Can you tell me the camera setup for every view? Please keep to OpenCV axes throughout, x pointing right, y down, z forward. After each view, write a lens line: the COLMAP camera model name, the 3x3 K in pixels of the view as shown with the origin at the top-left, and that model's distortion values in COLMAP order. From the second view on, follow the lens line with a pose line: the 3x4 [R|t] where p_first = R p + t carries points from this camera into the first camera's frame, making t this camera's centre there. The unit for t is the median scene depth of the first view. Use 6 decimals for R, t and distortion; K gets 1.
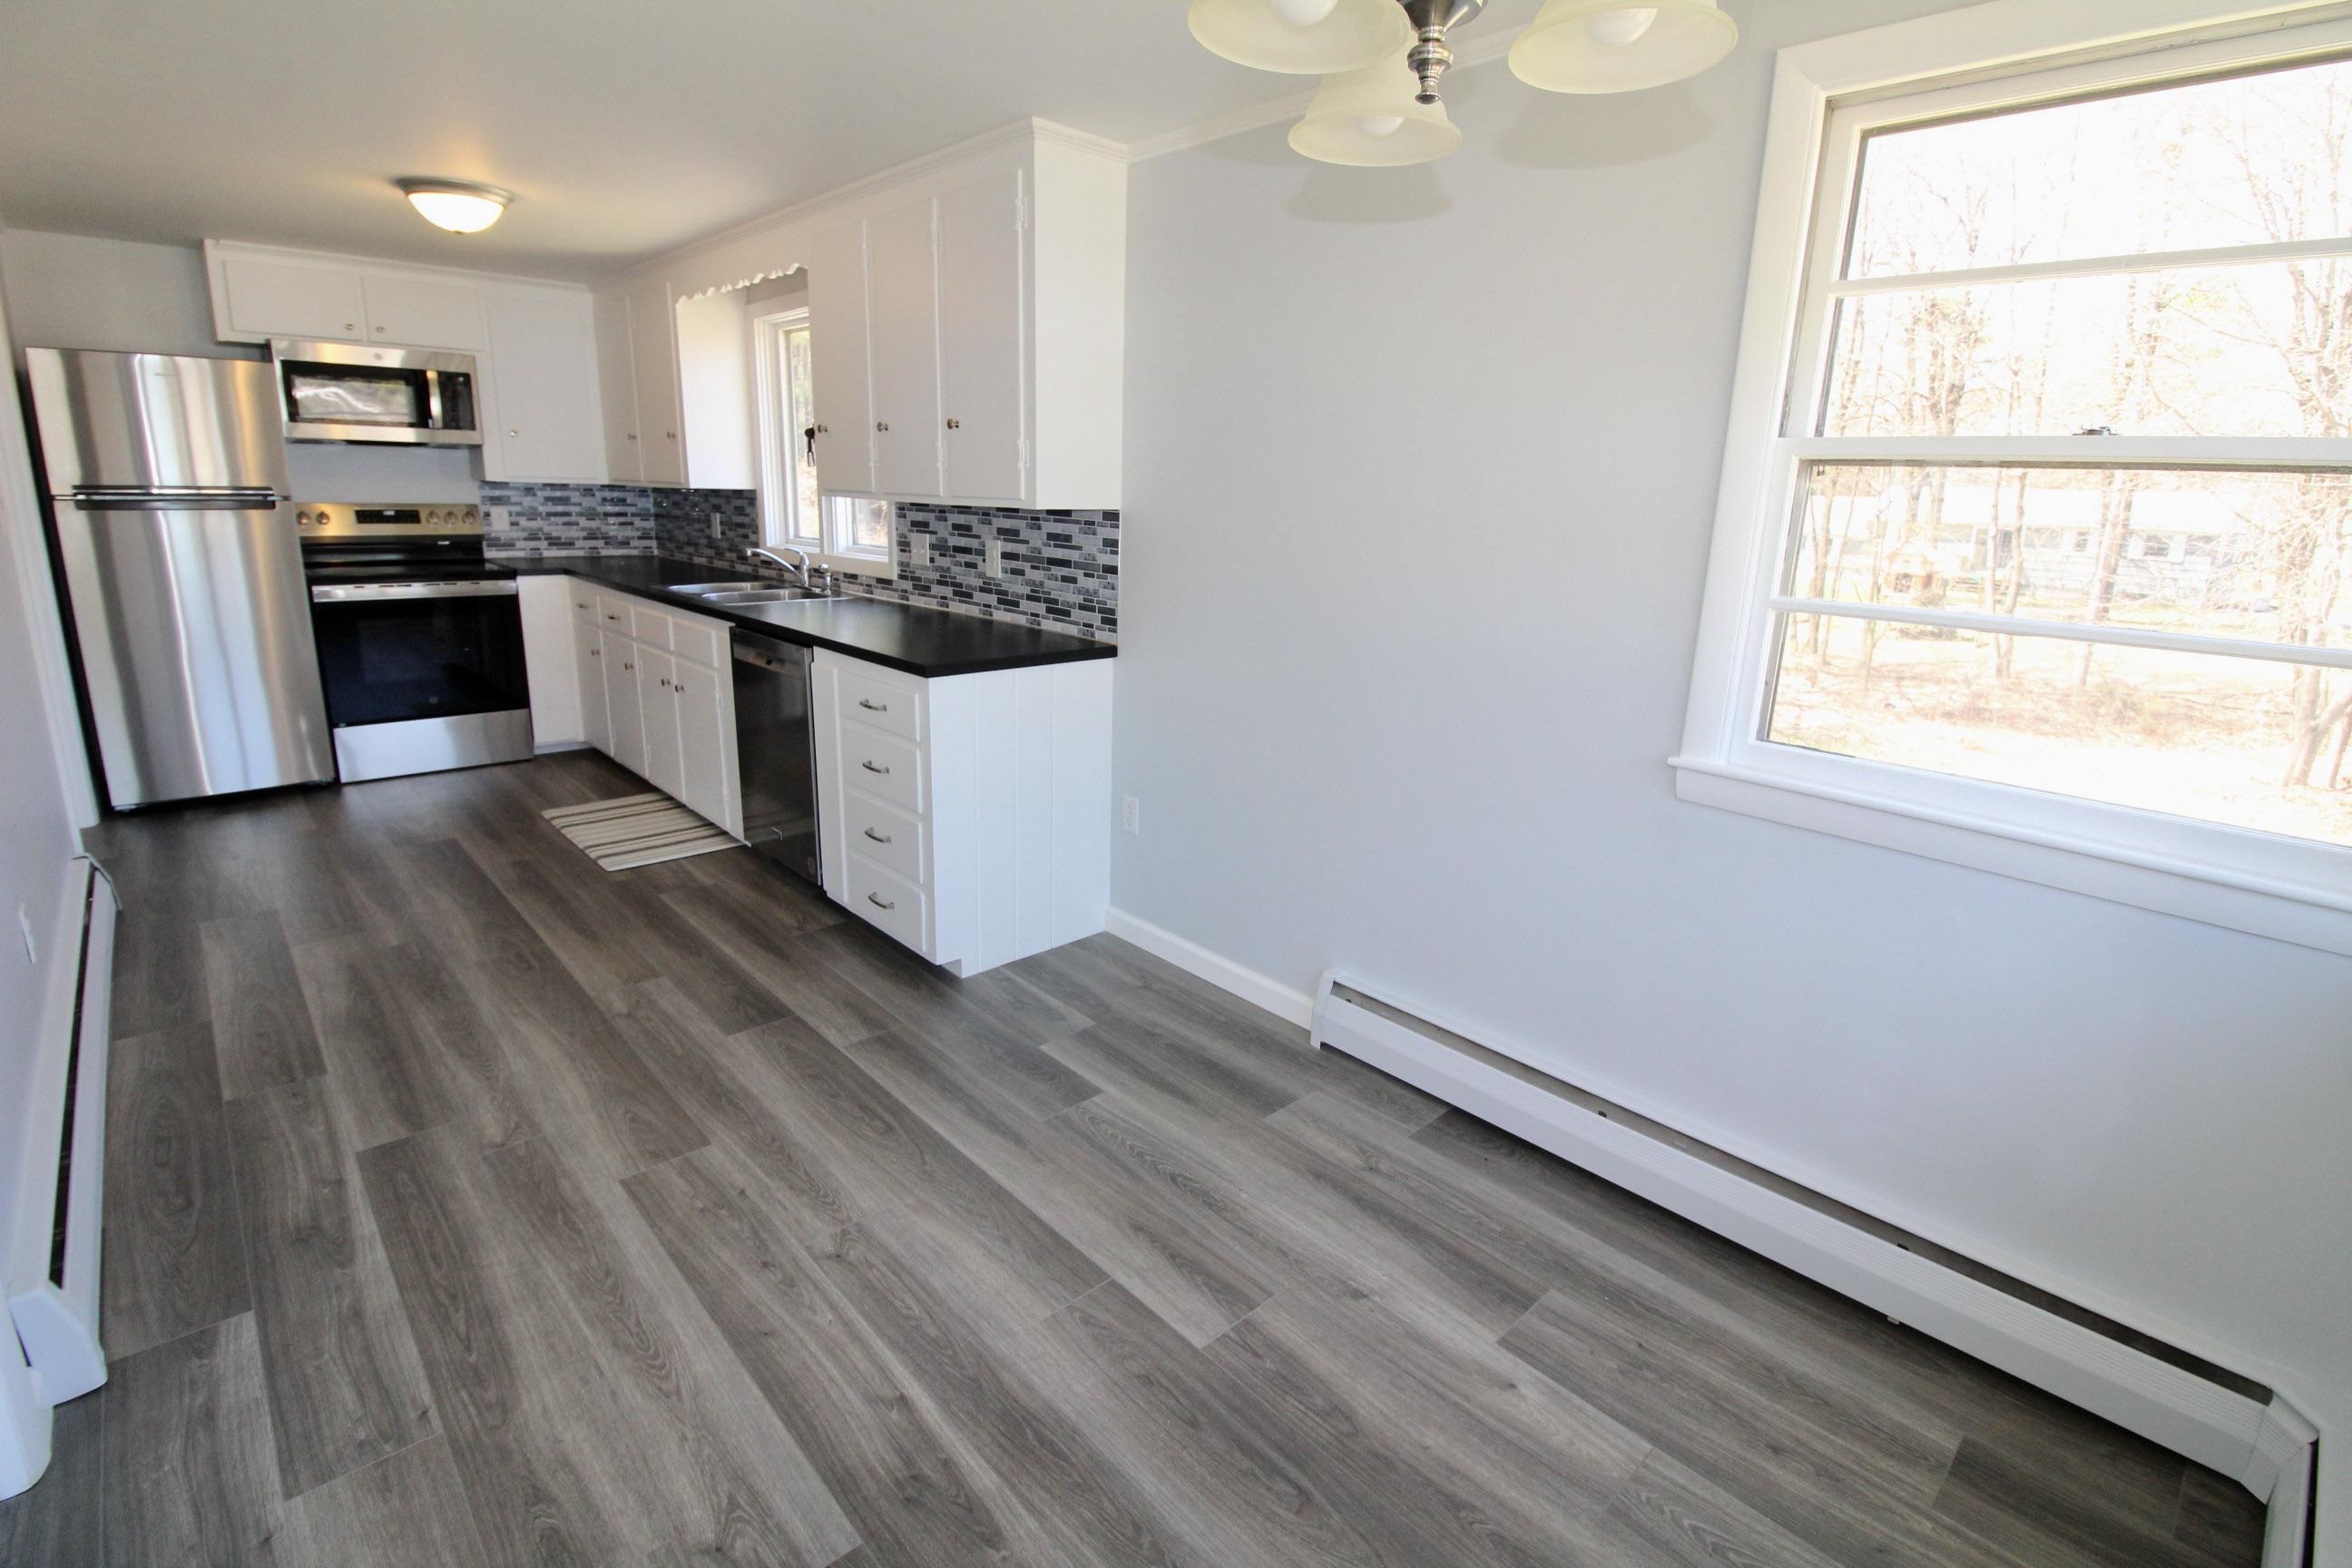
lens RADIAL K [[1080.1, 0, 1176.0], [0, 1080.1, 784.0], [0, 0, 1]] dist [-0.000682, -0.015148]
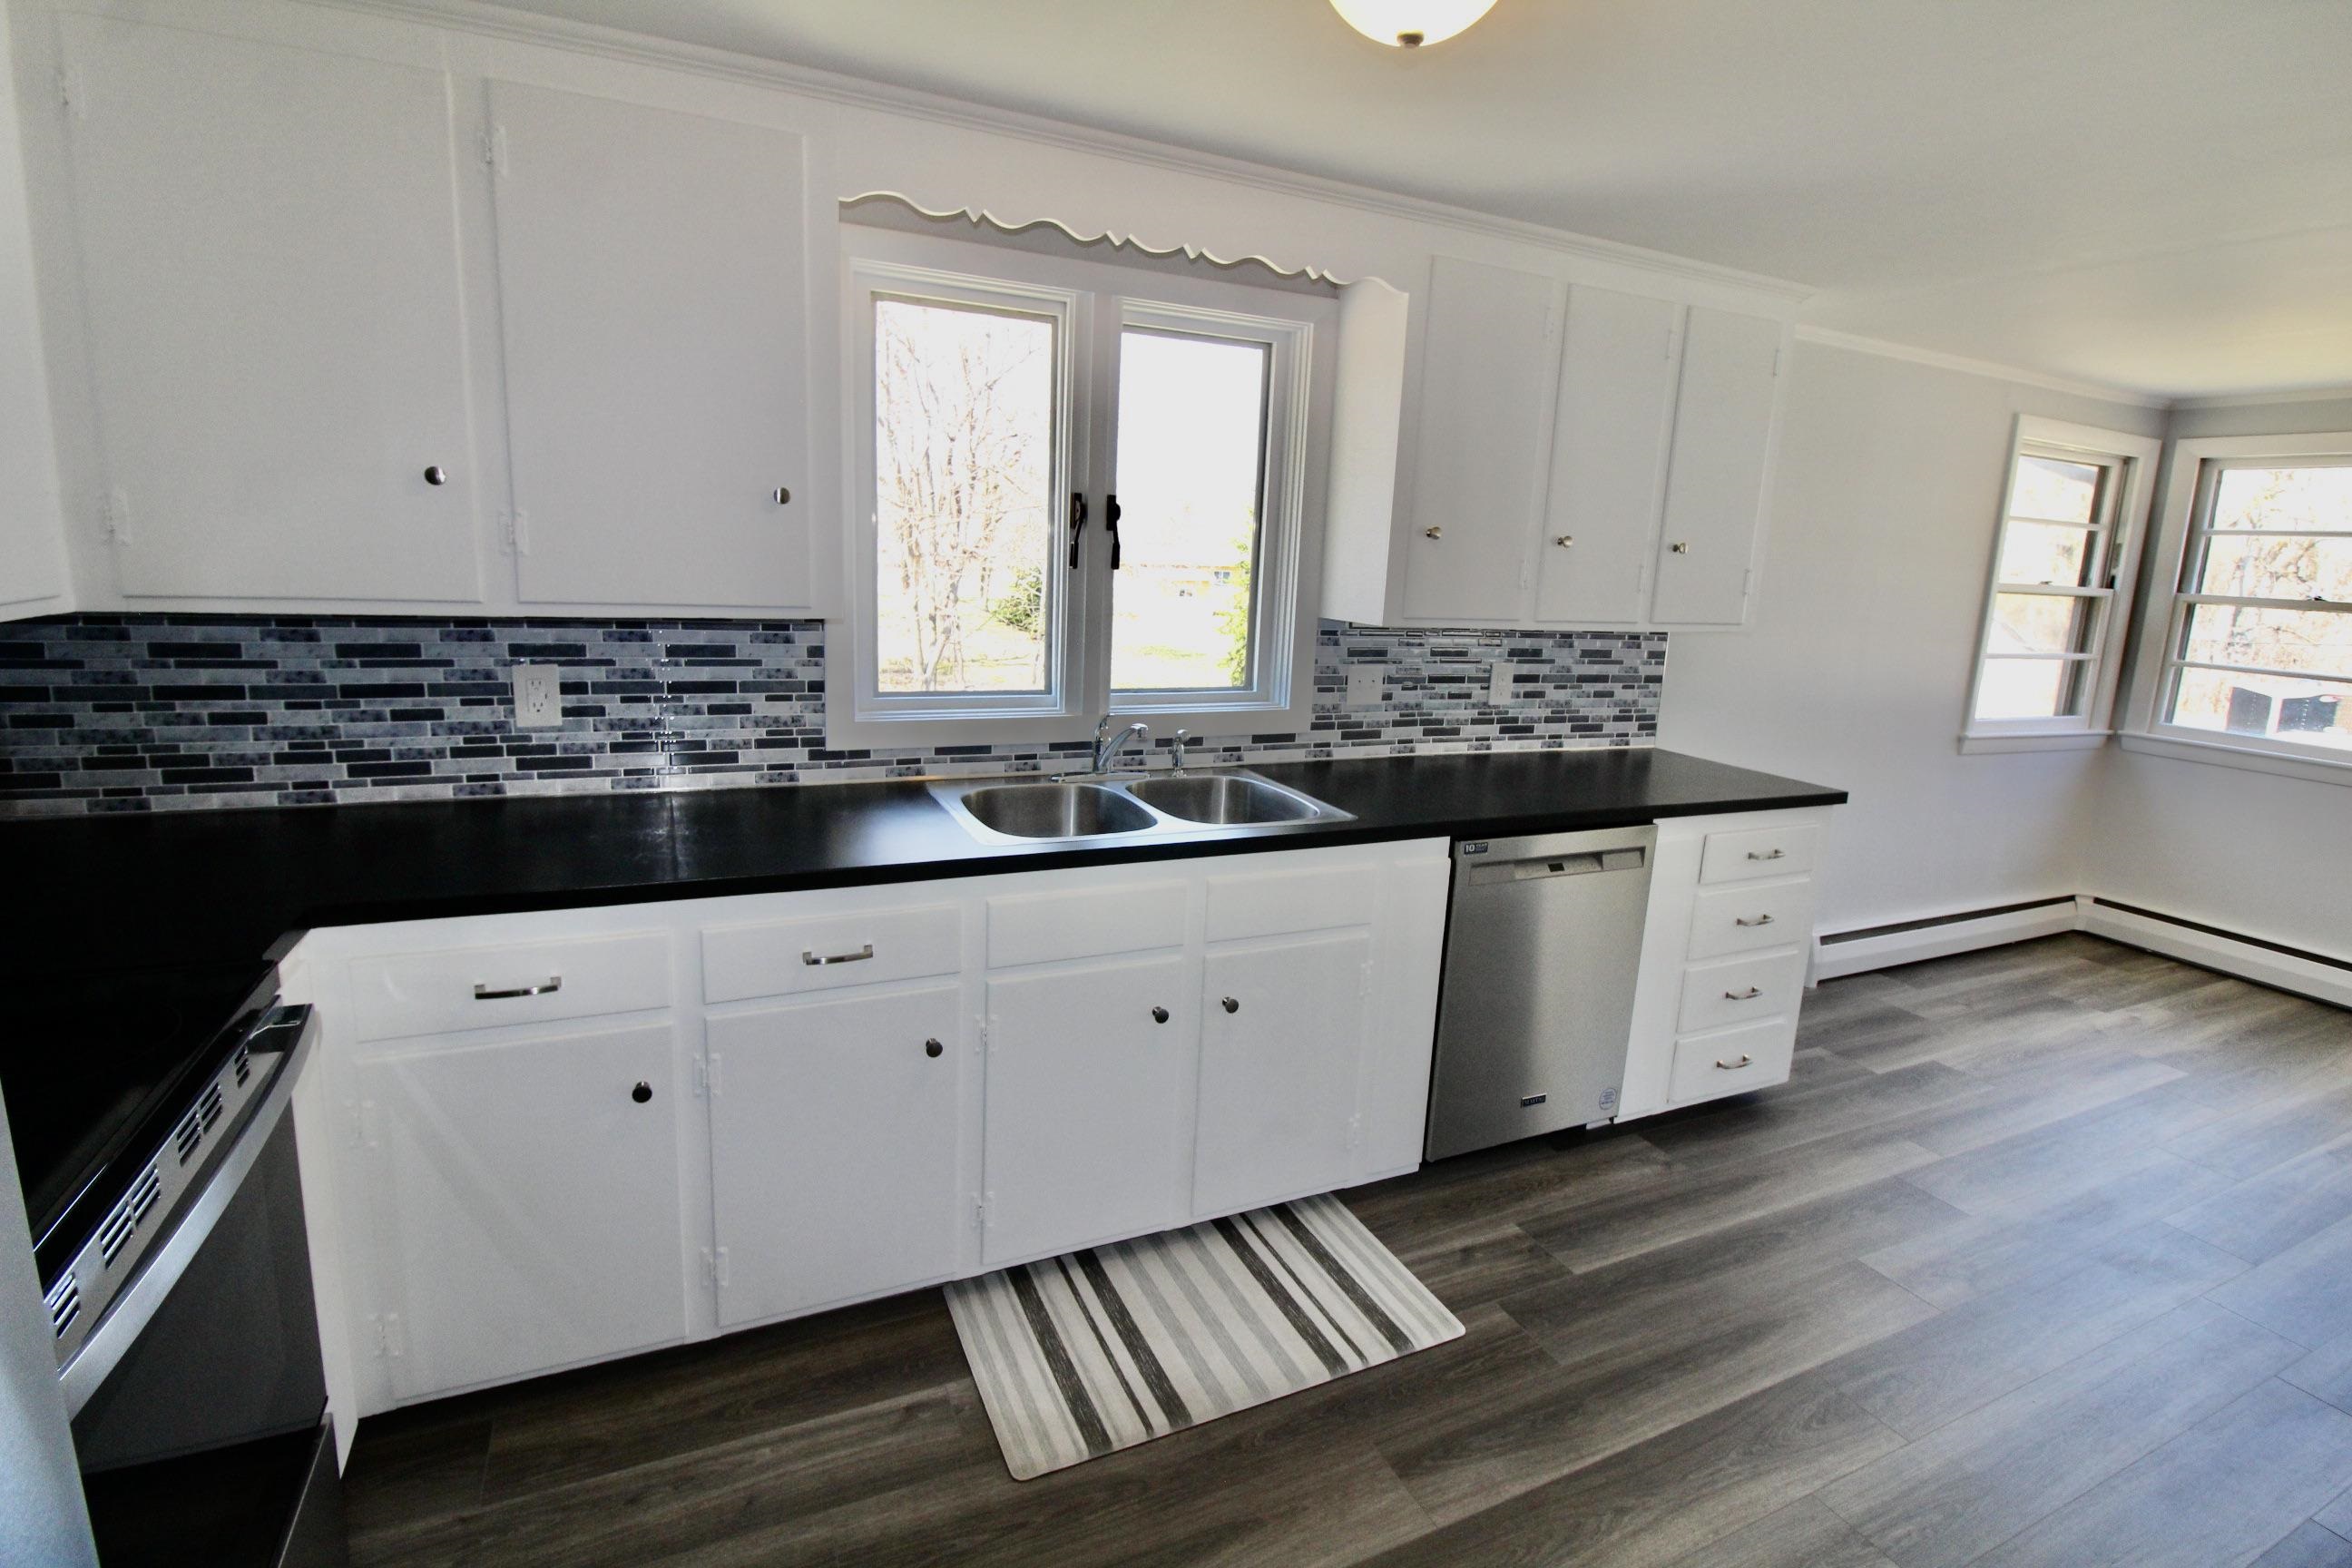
lens RADIAL K [[1080.1, 0, 1176.0], [0, 1080.1, 784.0], [0, 0, 1]] dist [-0.000682, -0.015148]
pose [[0.312455, -0.211380, 0.926116, -1.122782], [0.219919, 0.964538, 0.145952, -0.329758], [-0.924125, 0.158067, 0.347861, 0.995101]]
